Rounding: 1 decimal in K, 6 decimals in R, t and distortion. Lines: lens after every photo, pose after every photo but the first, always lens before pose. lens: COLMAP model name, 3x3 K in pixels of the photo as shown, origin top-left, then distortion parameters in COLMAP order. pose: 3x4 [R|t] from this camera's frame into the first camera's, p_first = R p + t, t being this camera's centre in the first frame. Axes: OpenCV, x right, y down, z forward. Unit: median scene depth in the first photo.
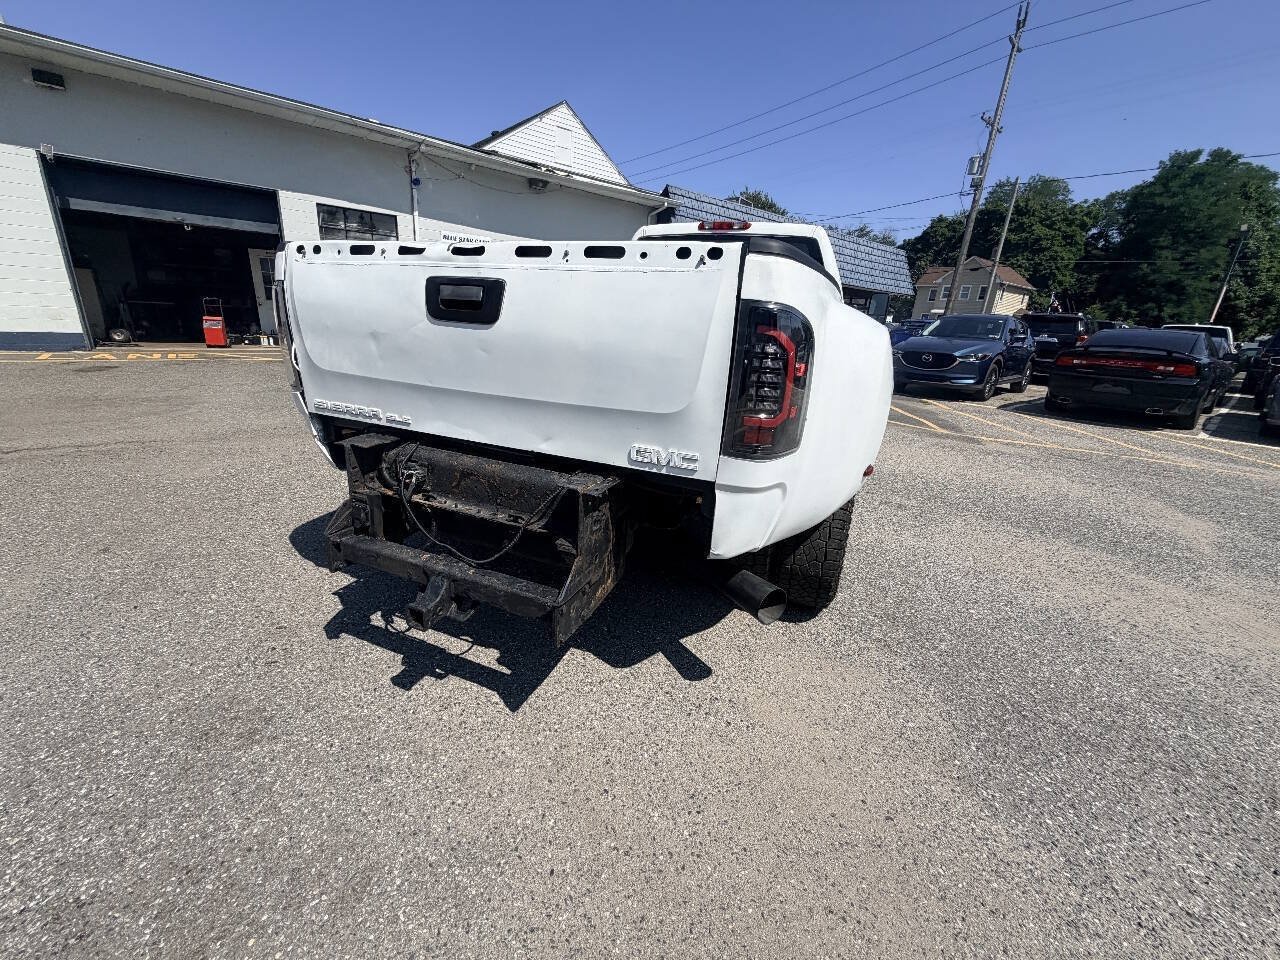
lens RADIAL K [[507.8, 0, 639.5], [0, 507.8, 481.3], [0, 0, 1]] dist [0.000006, -0.000010]
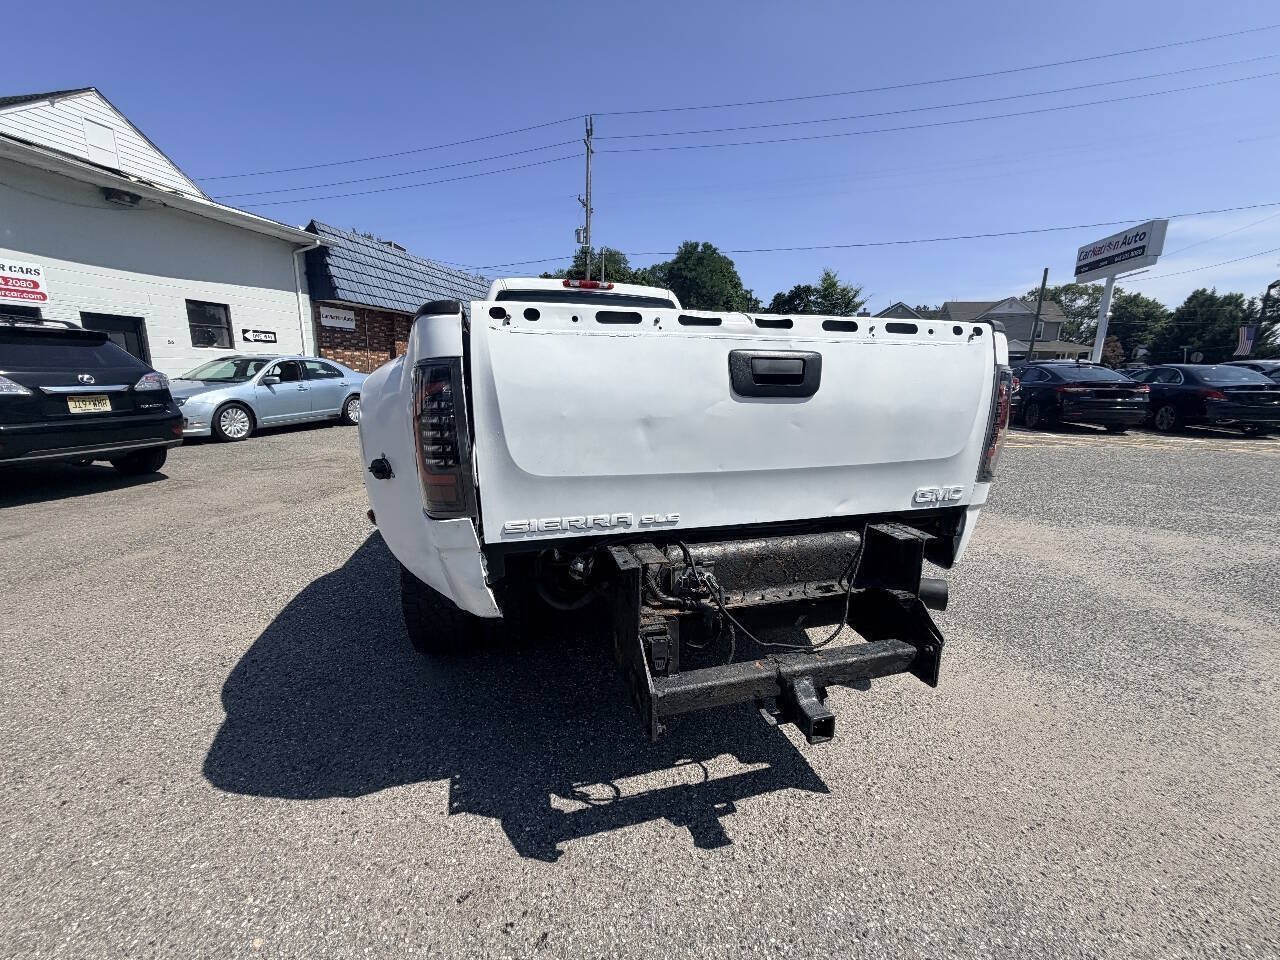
lens RADIAL K [[507.8, 0, 638.6], [0, 507.8, 480.9], [0, 0, 1]] dist [0.000006, -0.000010]
pose [[0.778758, -0.177543, 0.601676, -0.157768], [0.225002, 0.974351, -0.003712, -0.030211], [-0.585585, 0.138269, 0.798731, 0.059009]]
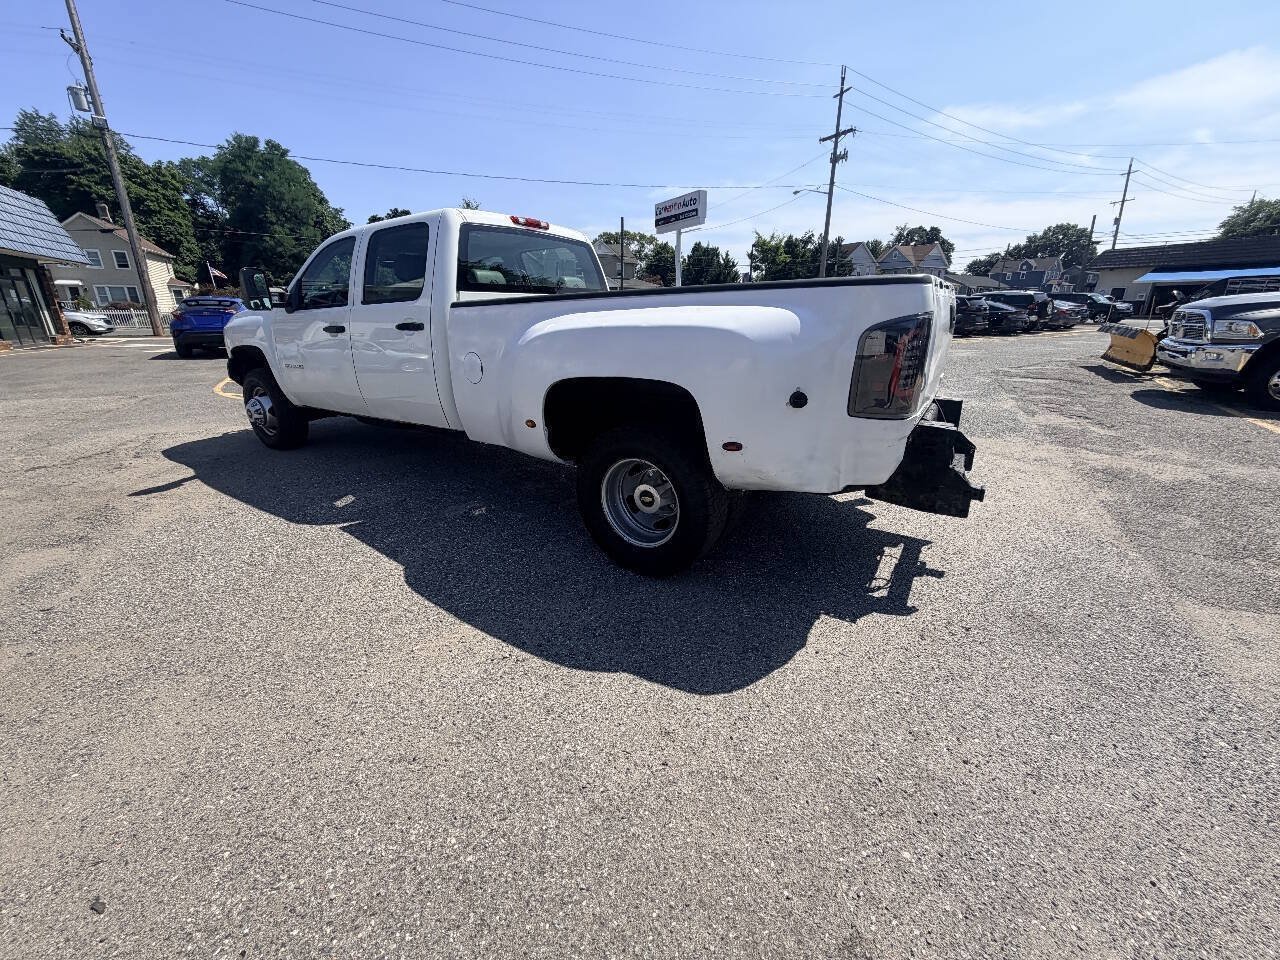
lens RADIAL K [[507.8, 0, 637.8], [0, 507.8, 482.2], [0, 0, 1]] dist [0.000006, -0.000010]
pose [[0.177540, -0.372805, 0.910767, -0.316979], [0.318620, 0.897397, 0.305222, -0.098657], [-0.931107, 0.236000, 0.278107, 0.226185]]
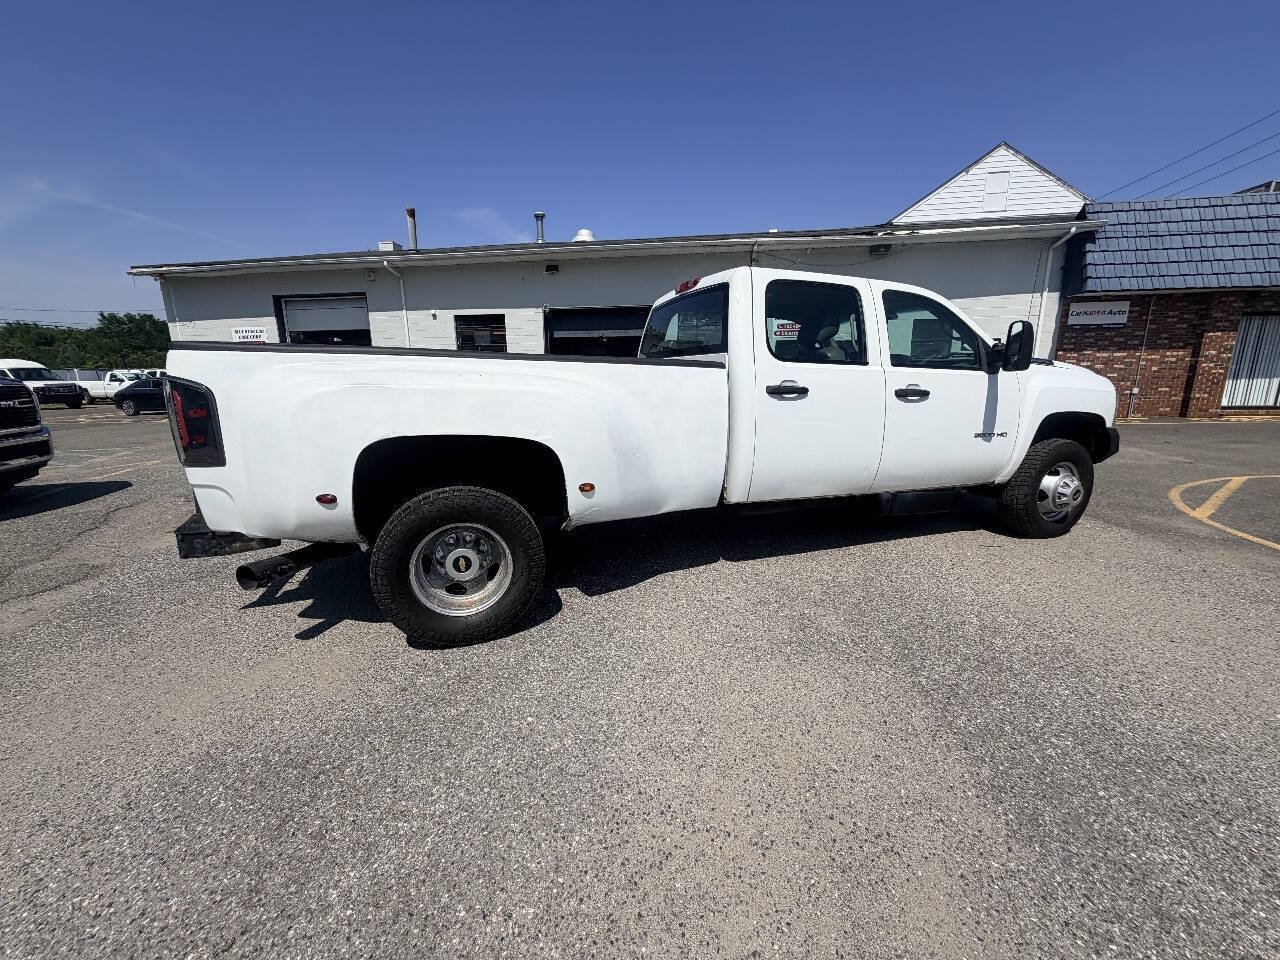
lens RADIAL K [[507.8, 0, 636.5], [0, 507.8, 481.3], [0, 0, 1]] dist [0.000006, -0.000010]
pose [[0.659888, 0.088965, -0.746078, 0.303926], [-0.188604, 0.980786, -0.049864, -0.023234], [0.727307, 0.173618, 0.663989, 0.120491]]
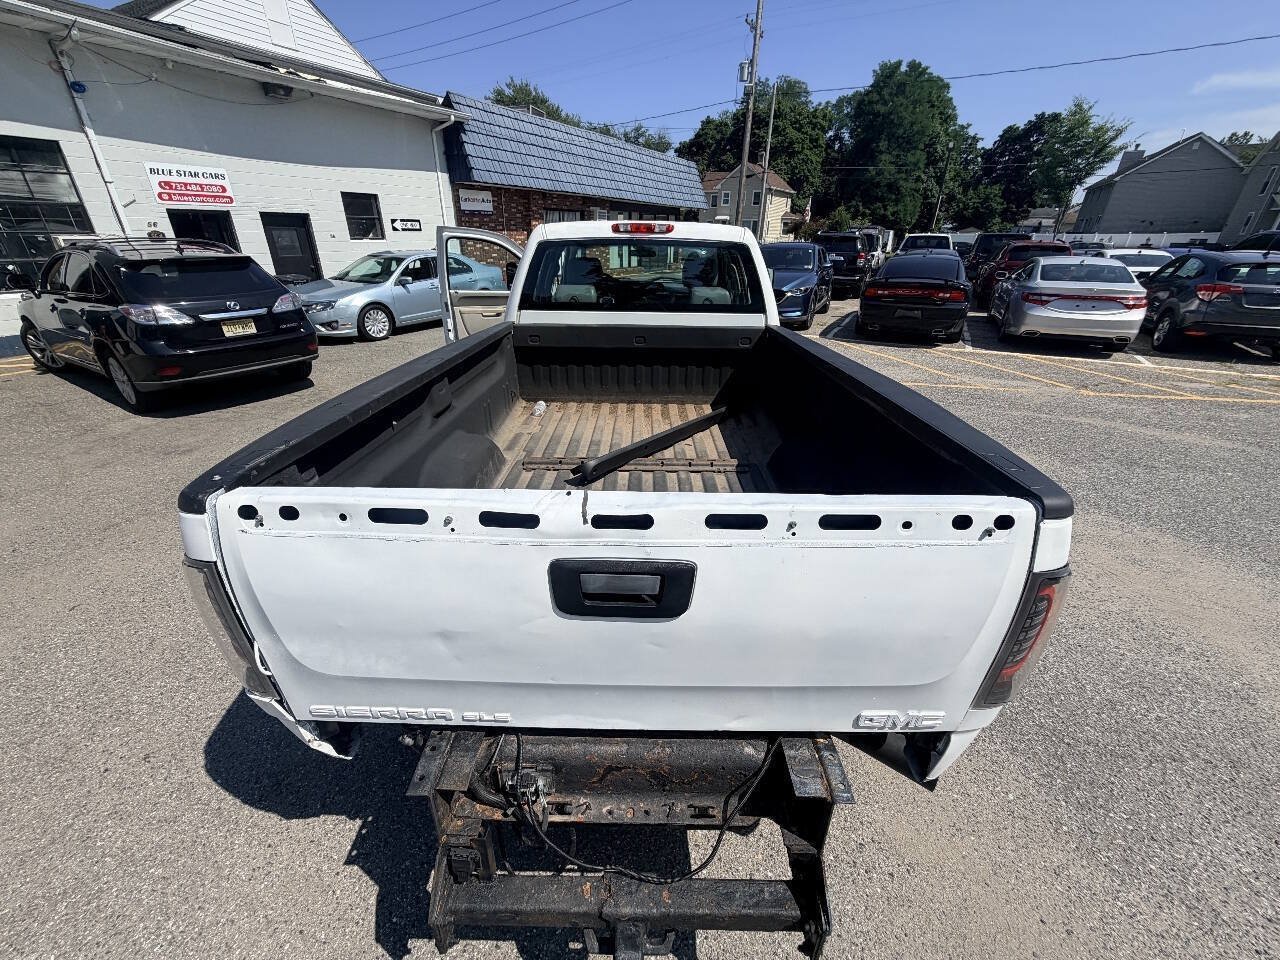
lens RADIAL K [[507.8, 0, 637.8], [0, 507.8, 479.8], [0, 0, 1]] dist [0.000006, -0.000010]
pose [[0.926714, -0.207399, 0.313348, -0.070126], [0.157736, 0.971568, 0.176565, -0.084652], [-0.341058, -0.114199, 0.933080, 0.052615]]
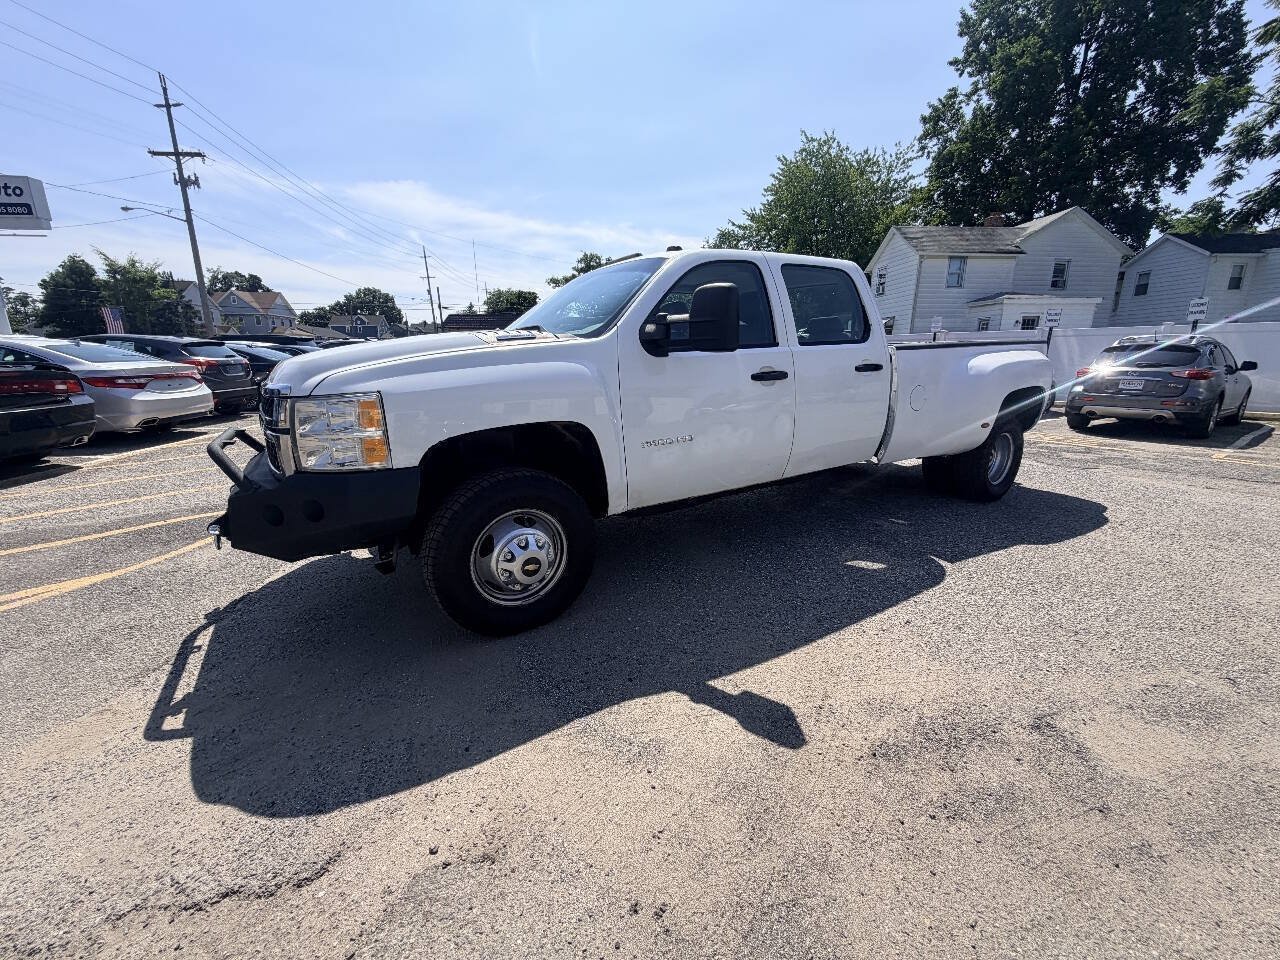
lens RADIAL K [[507.8, 0, 637.6], [0, 507.8, 482.6], [0, 0, 1]] dist [0.000006, -0.000010]
pose [[-0.820097, -0.191752, 0.539140, -0.088435], [0.134297, 0.851371, 0.507082, -0.255065], [-0.556242, 0.488261, -0.672455, 0.755419]]
